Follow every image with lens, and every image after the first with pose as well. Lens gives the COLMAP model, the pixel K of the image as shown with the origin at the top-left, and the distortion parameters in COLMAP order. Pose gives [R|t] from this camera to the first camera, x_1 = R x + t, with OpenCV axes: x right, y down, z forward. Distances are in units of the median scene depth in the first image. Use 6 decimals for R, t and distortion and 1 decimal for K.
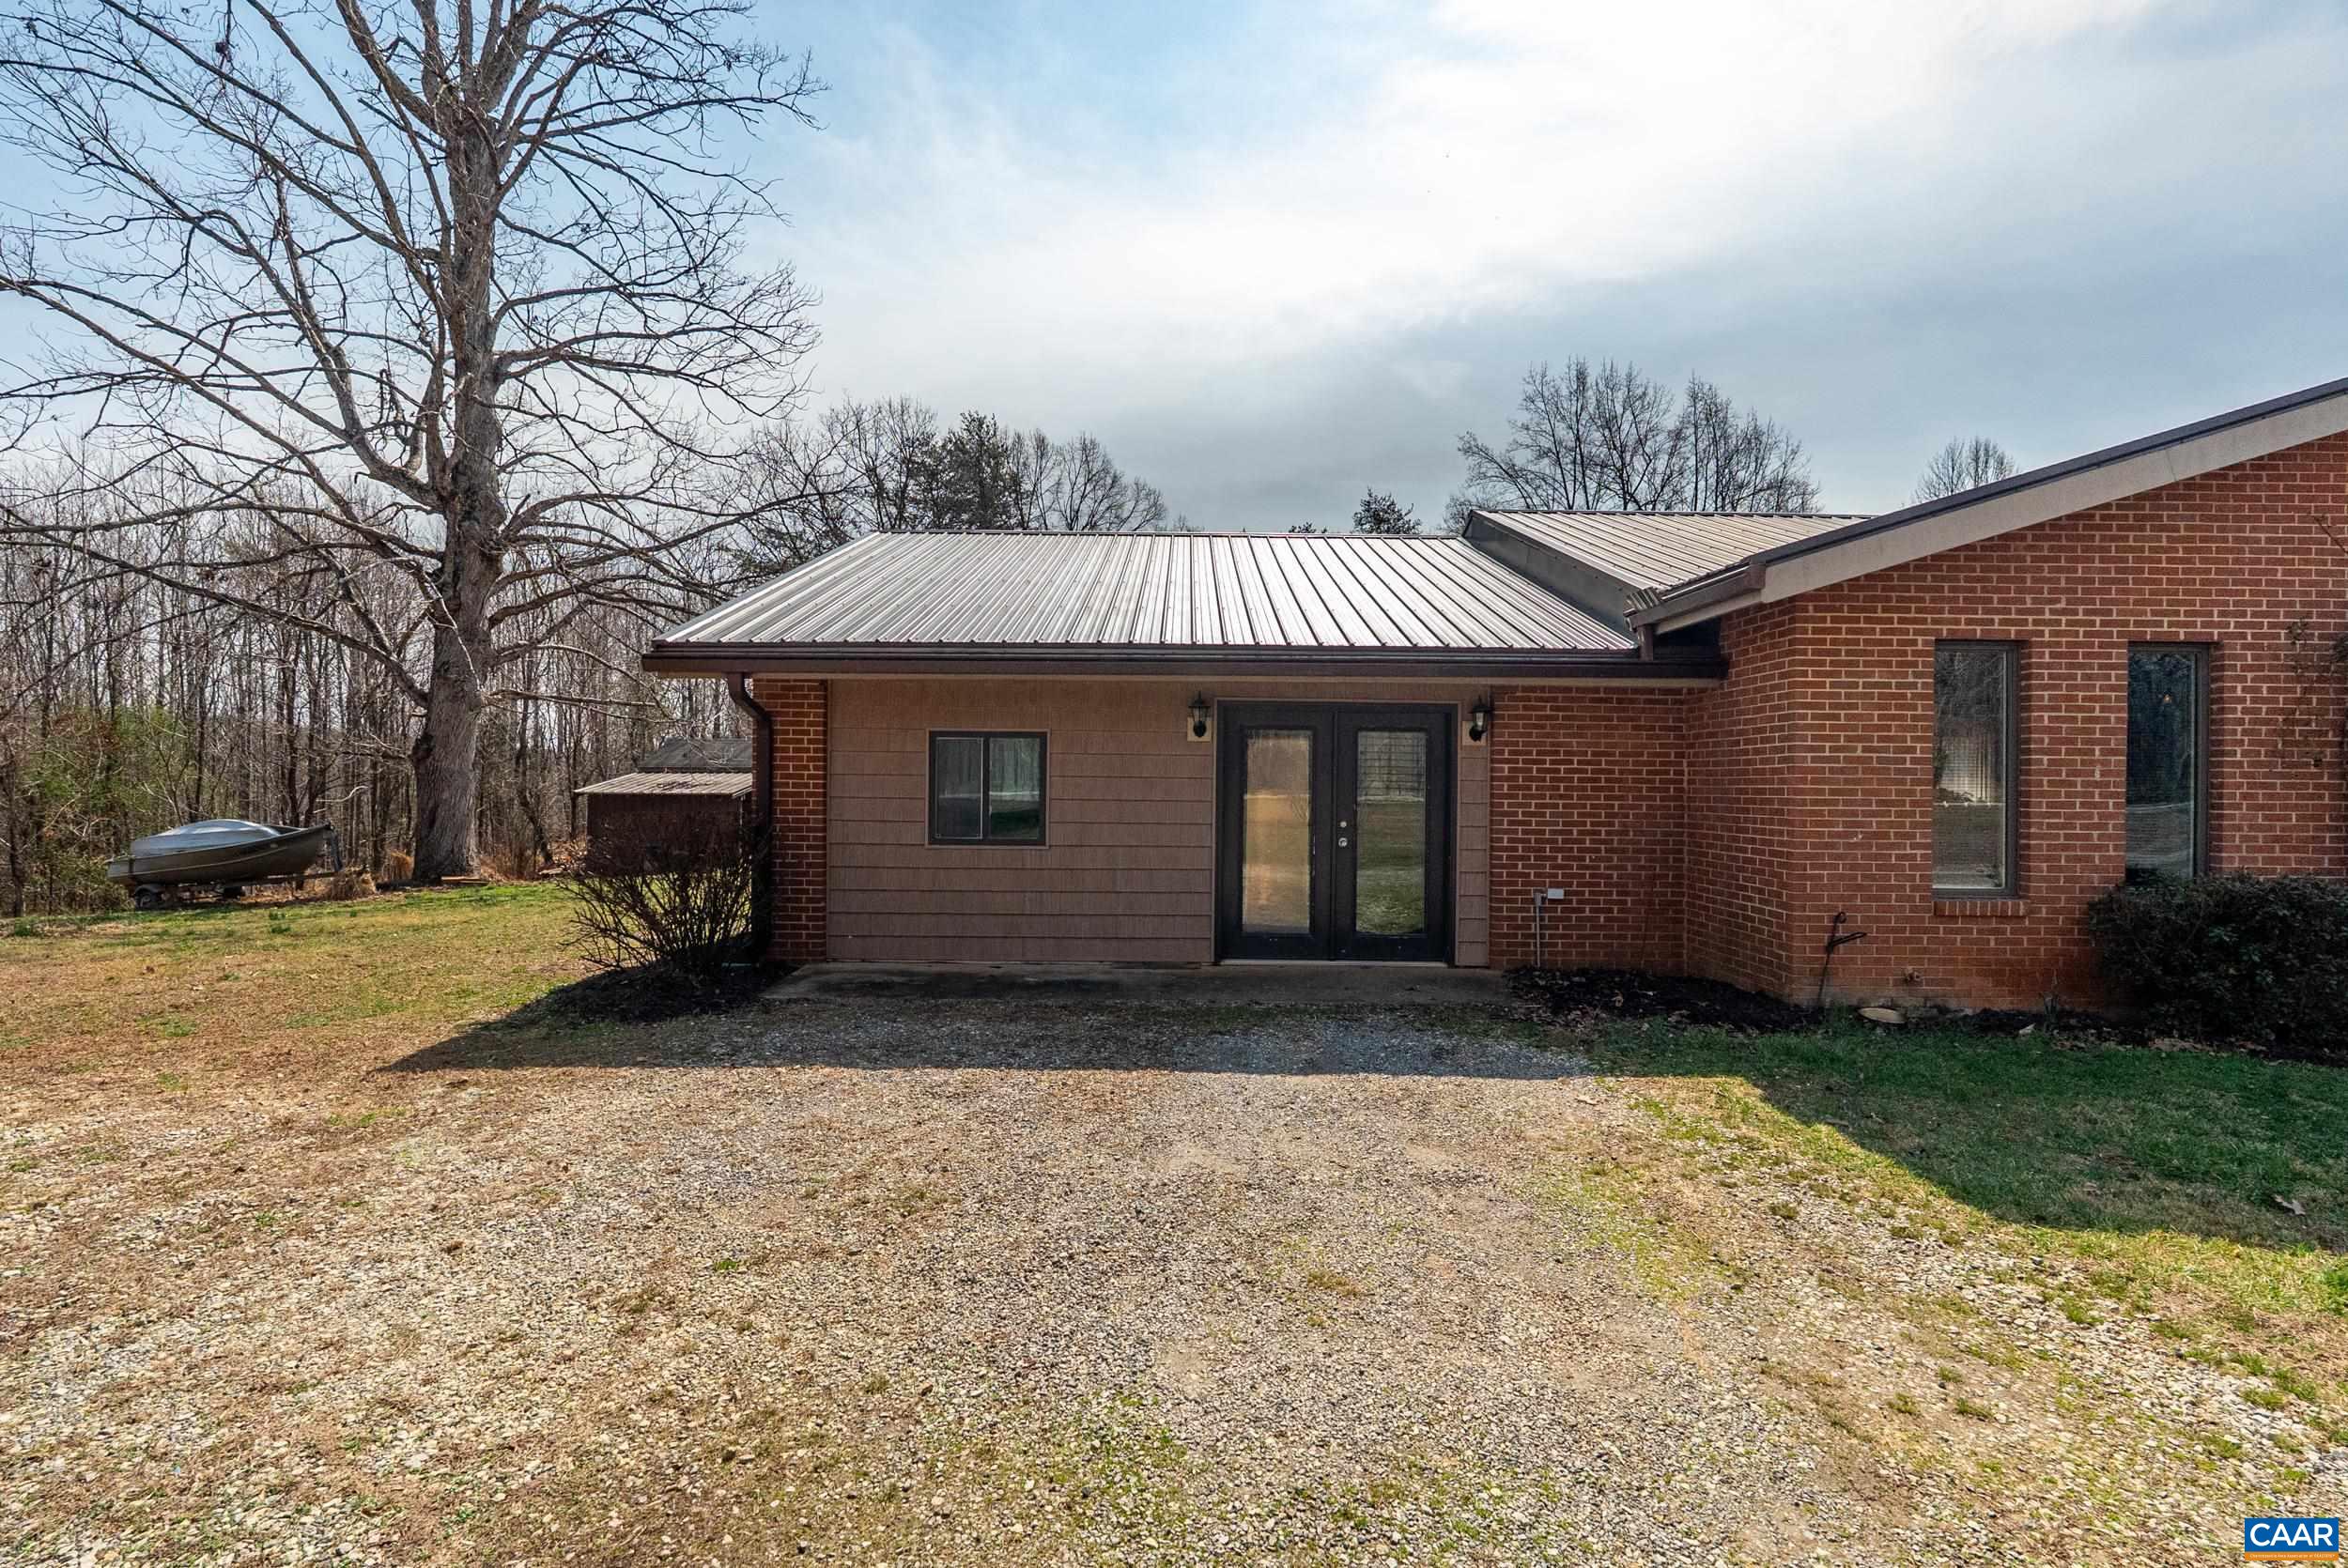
lens RADIAL K [[1095.9, 0, 1222.7], [0, 1095.9, 780.4], [0, 0, 1]] dist [-0.001653, 0.000297]
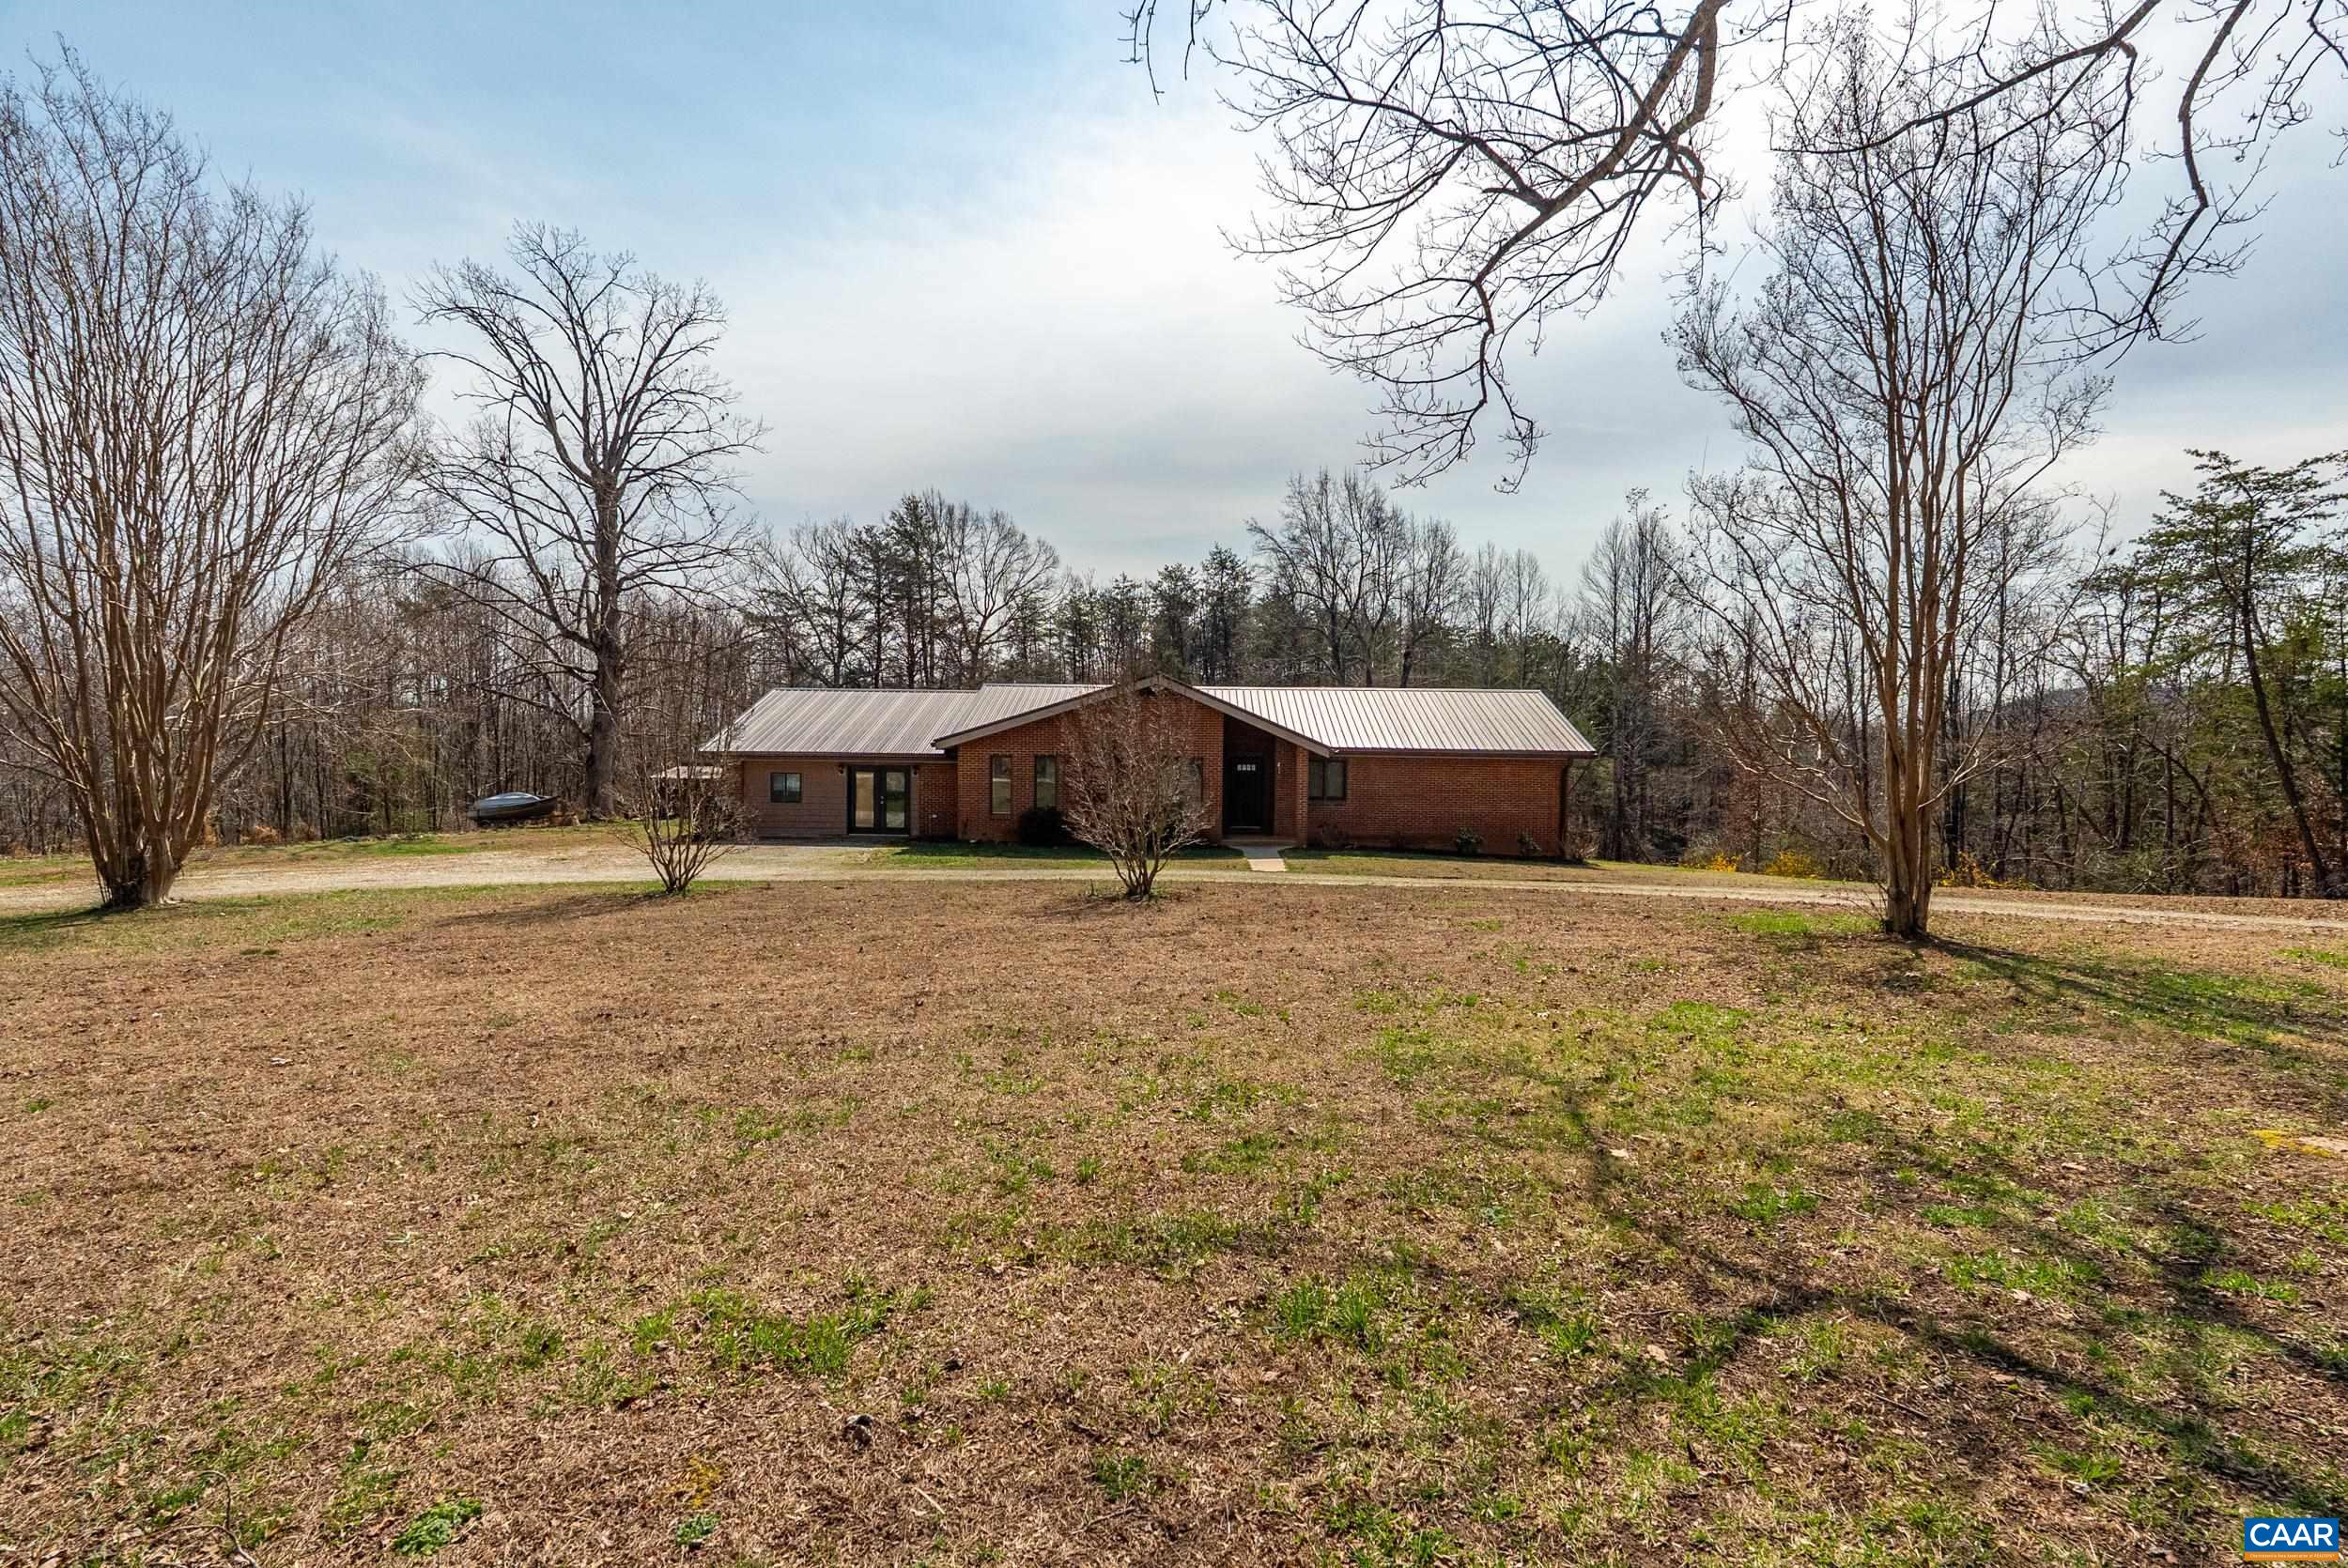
lens RADIAL K [[1064.1, 0, 1174.0], [0, 1064.1, 784.0], [0, 0, 1]] dist [-0.006631, 0.000209]
pose [[0.998743, 0.004199, -0.049957, 0.577805], [-0.002659, 0.999520, 0.030858, -0.054115], [0.050062, -0.030686, 0.998275, -1.124474]]
